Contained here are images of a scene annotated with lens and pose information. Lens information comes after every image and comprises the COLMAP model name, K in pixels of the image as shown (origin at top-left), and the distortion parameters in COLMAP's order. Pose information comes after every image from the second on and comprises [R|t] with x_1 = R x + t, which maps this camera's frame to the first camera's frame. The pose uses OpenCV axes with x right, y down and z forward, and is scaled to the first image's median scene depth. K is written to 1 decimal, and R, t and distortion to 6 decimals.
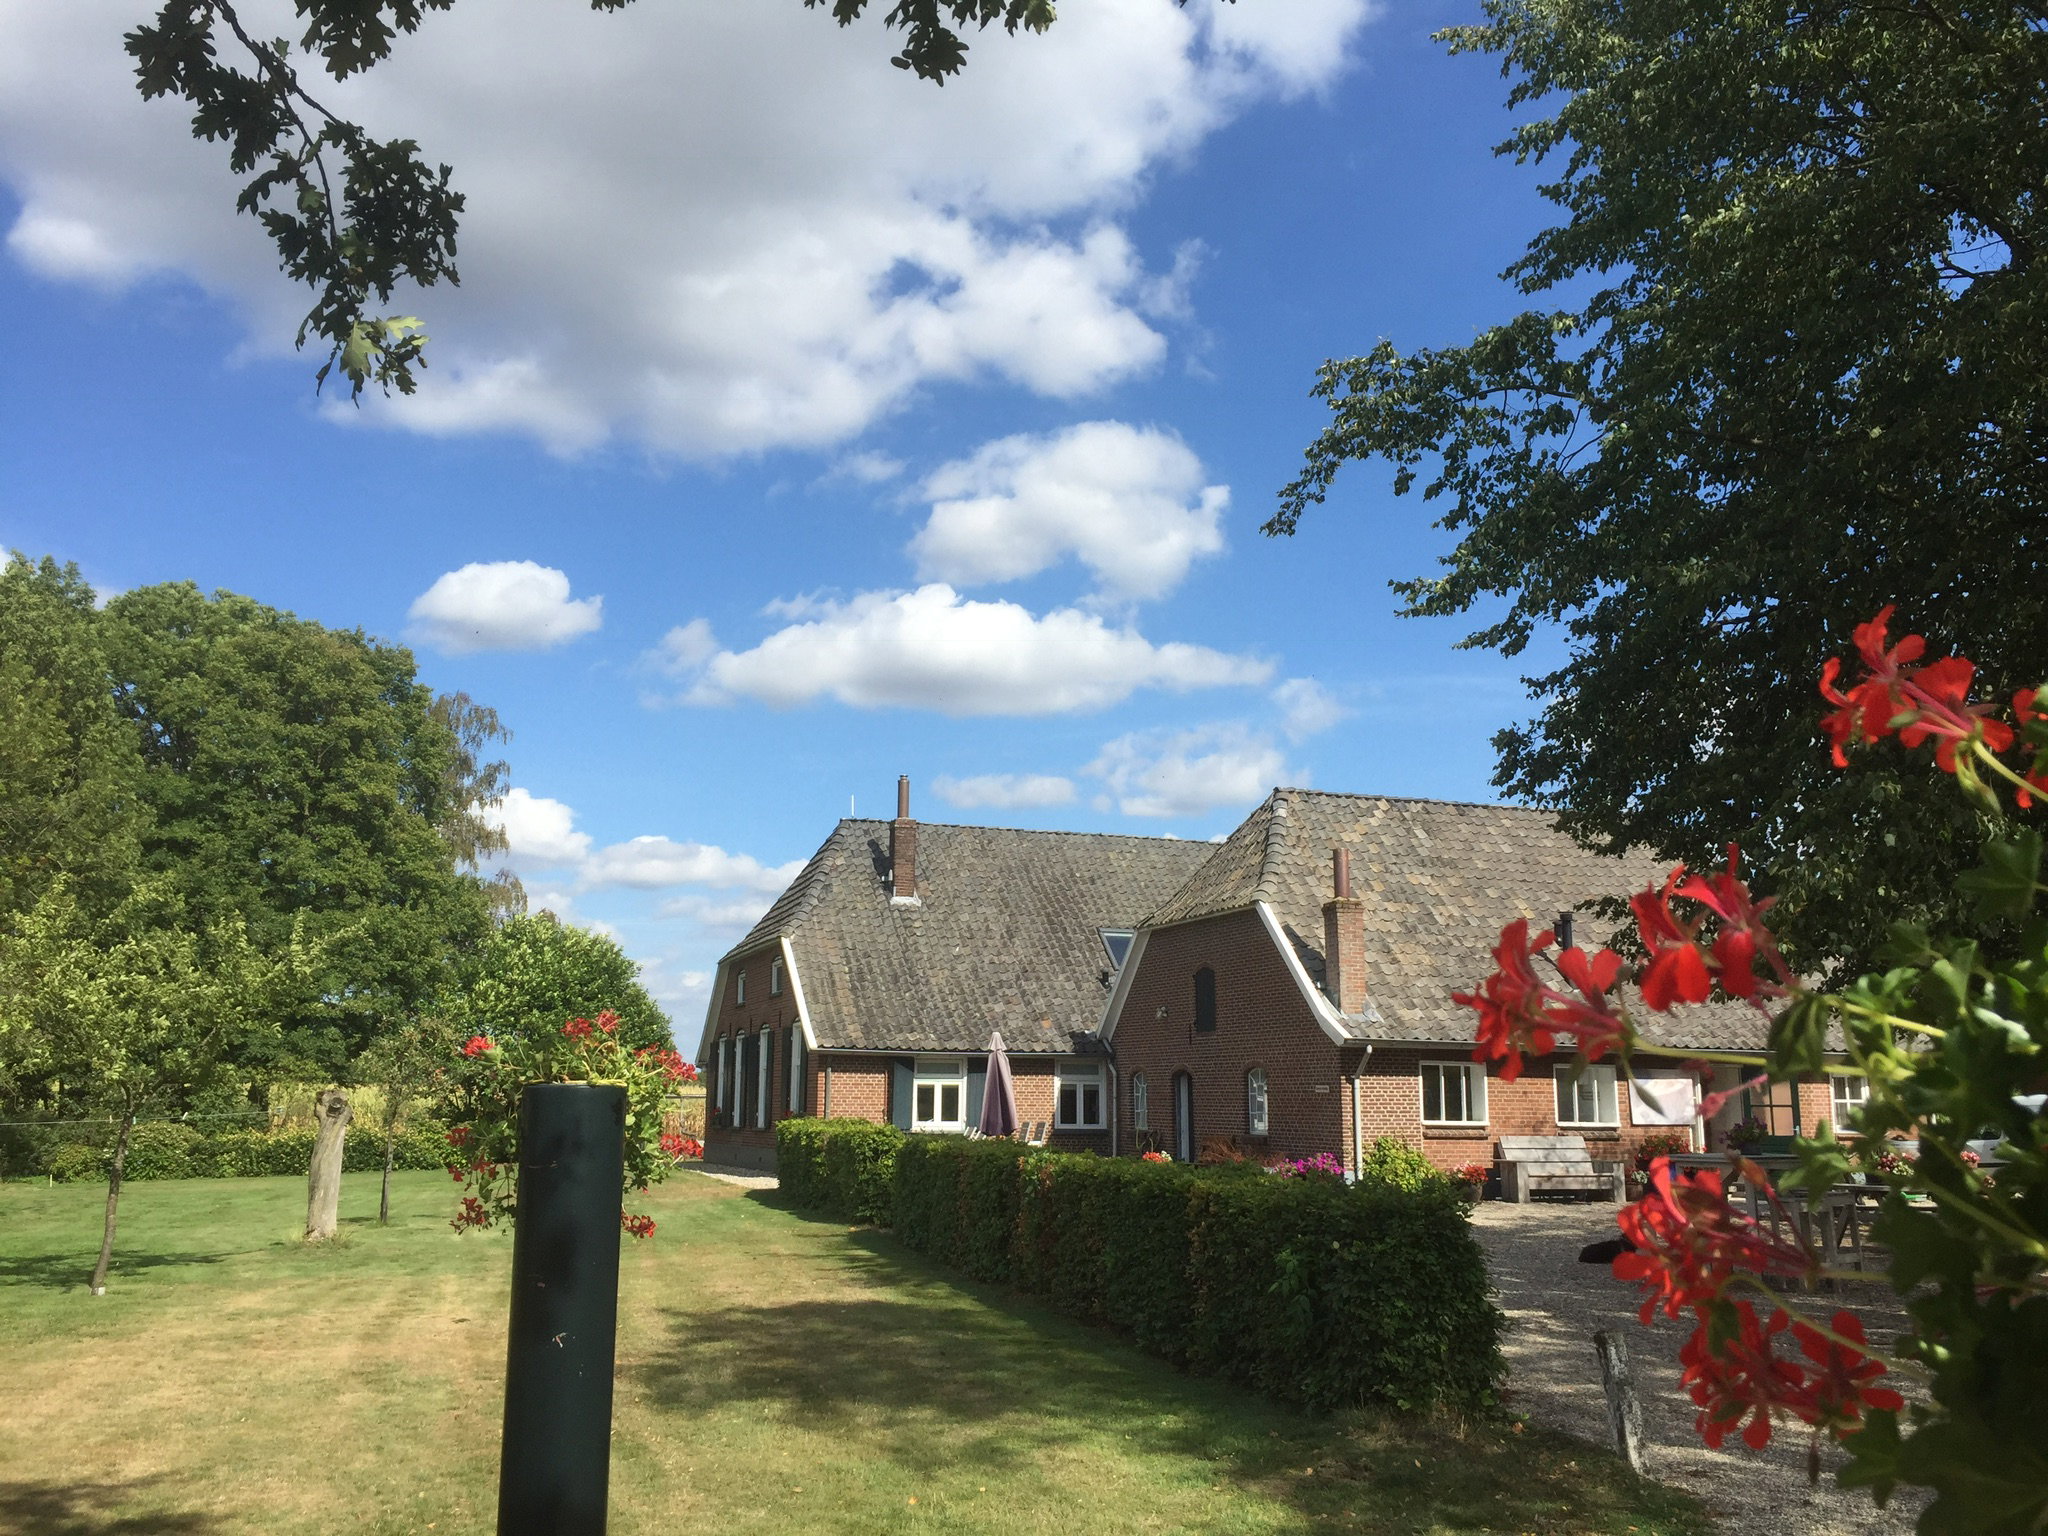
lens RADIAL K [[1744.9, 0, 1024.0], [0, 1744.9, 768.0], [0, 0, 1]] dist [0.082339, -0.129672]
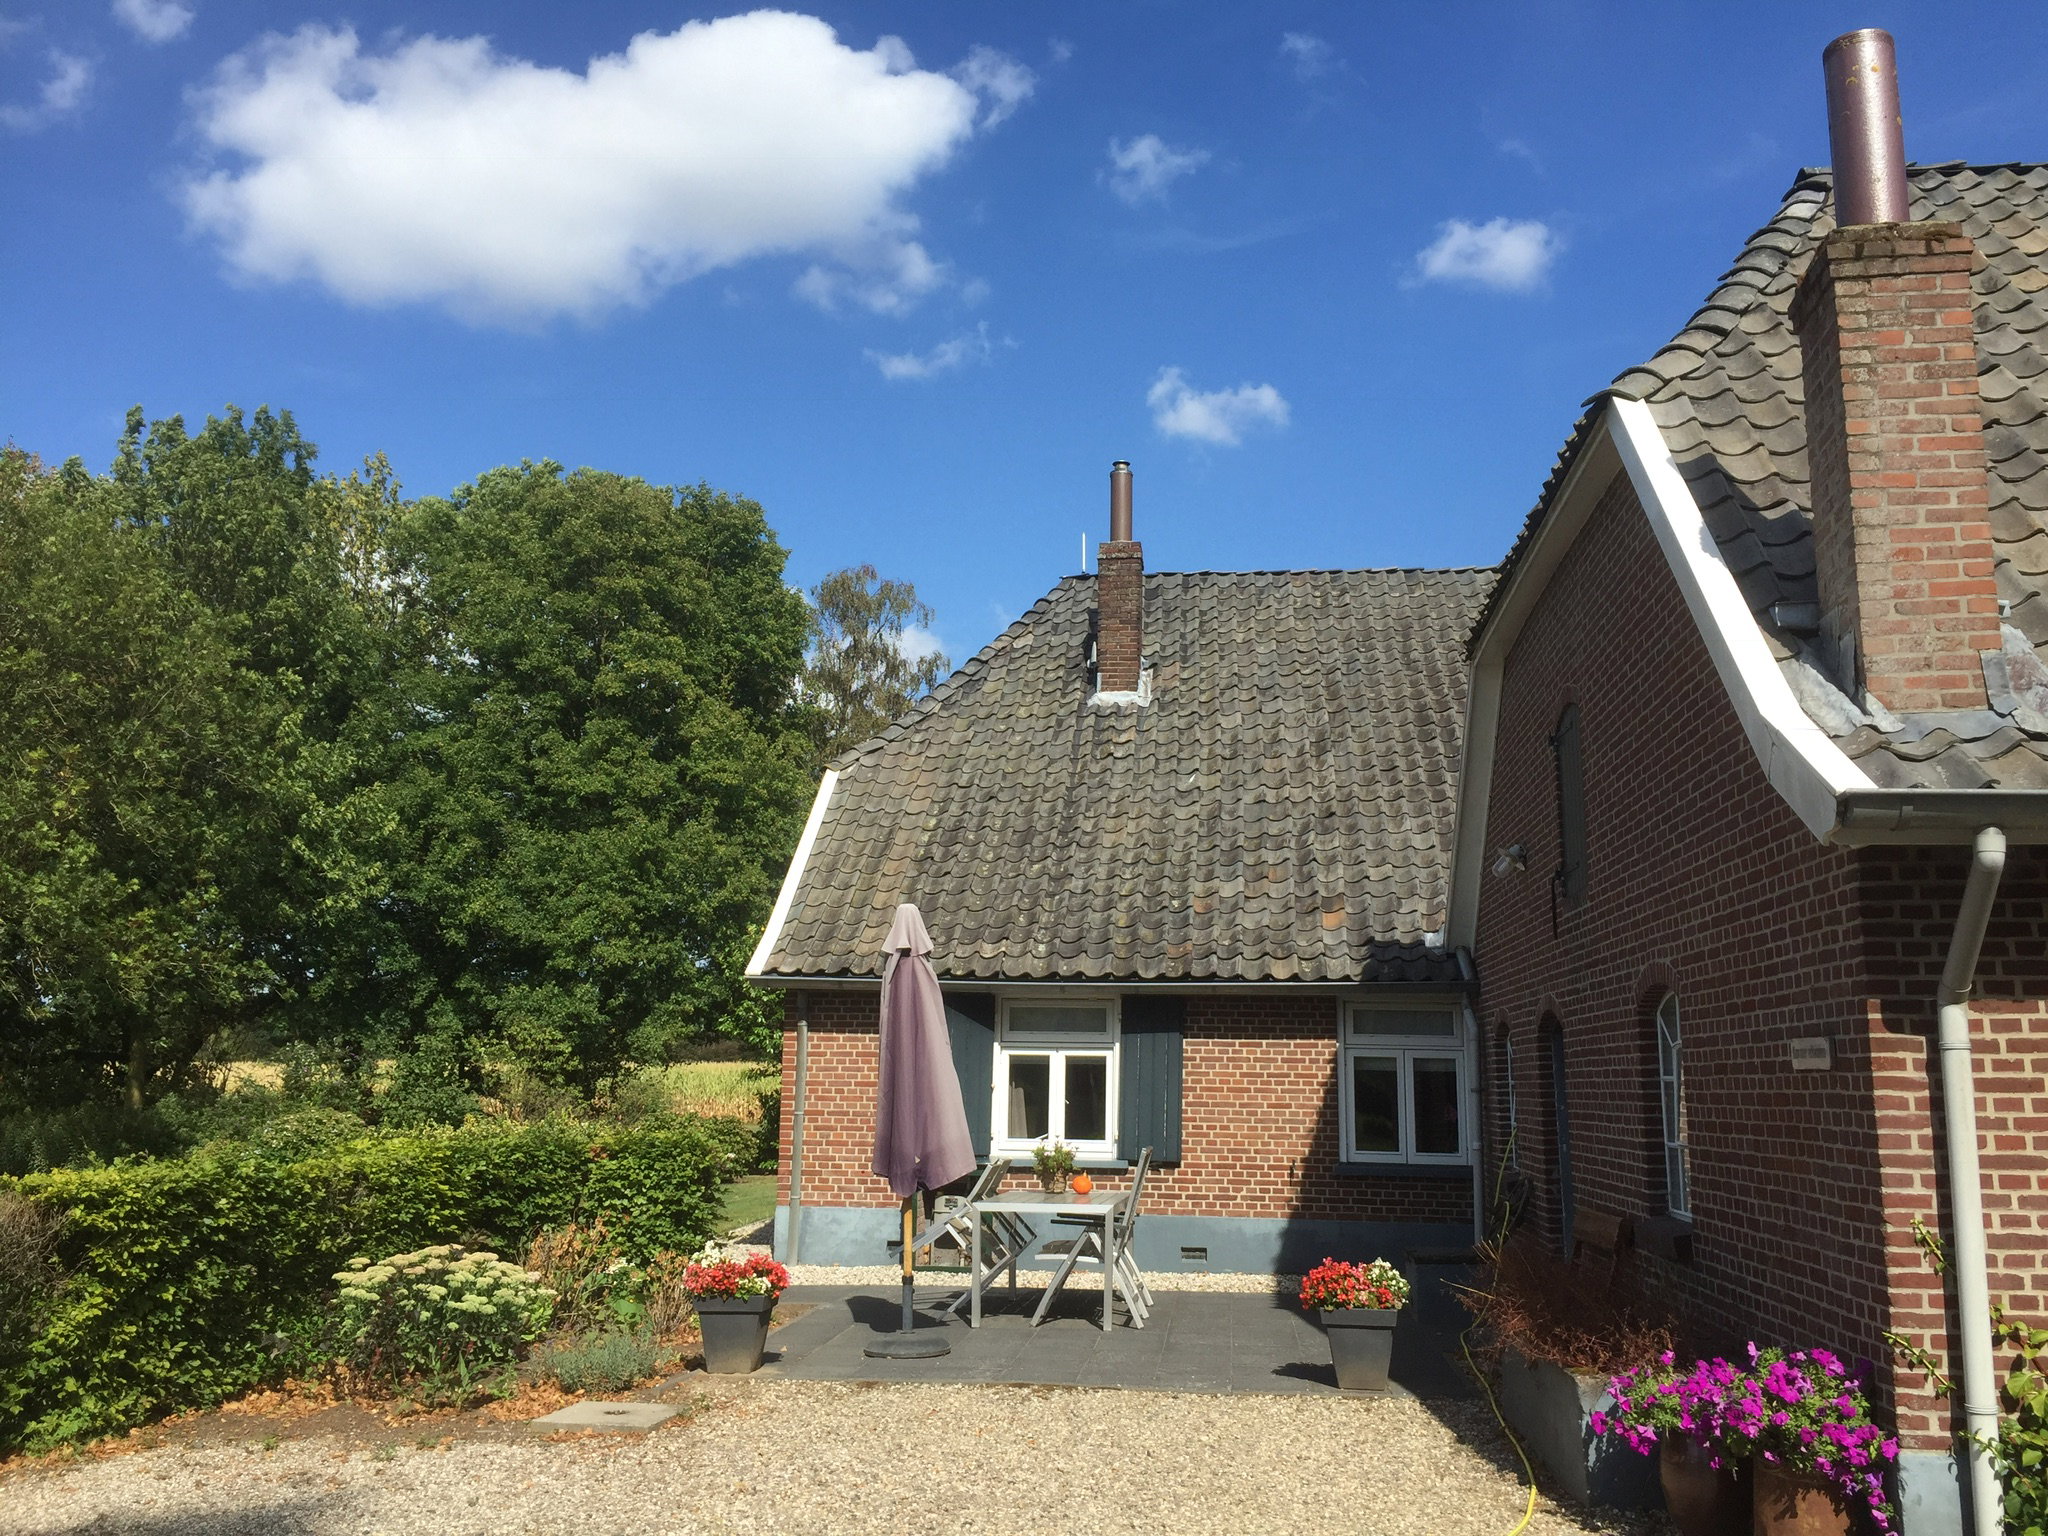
lens RADIAL K [[1744.9, 0, 1024.0], [0, 1744.9, 768.0], [0, 0, 1]] dist [0.082339, -0.129672]
pose [[0.894686, -0.072908, -0.440706, 0.141082], [0.075330, 0.997086, -0.012023, 0.109222], [0.440298, -0.022441, 0.897571, 0.580530]]
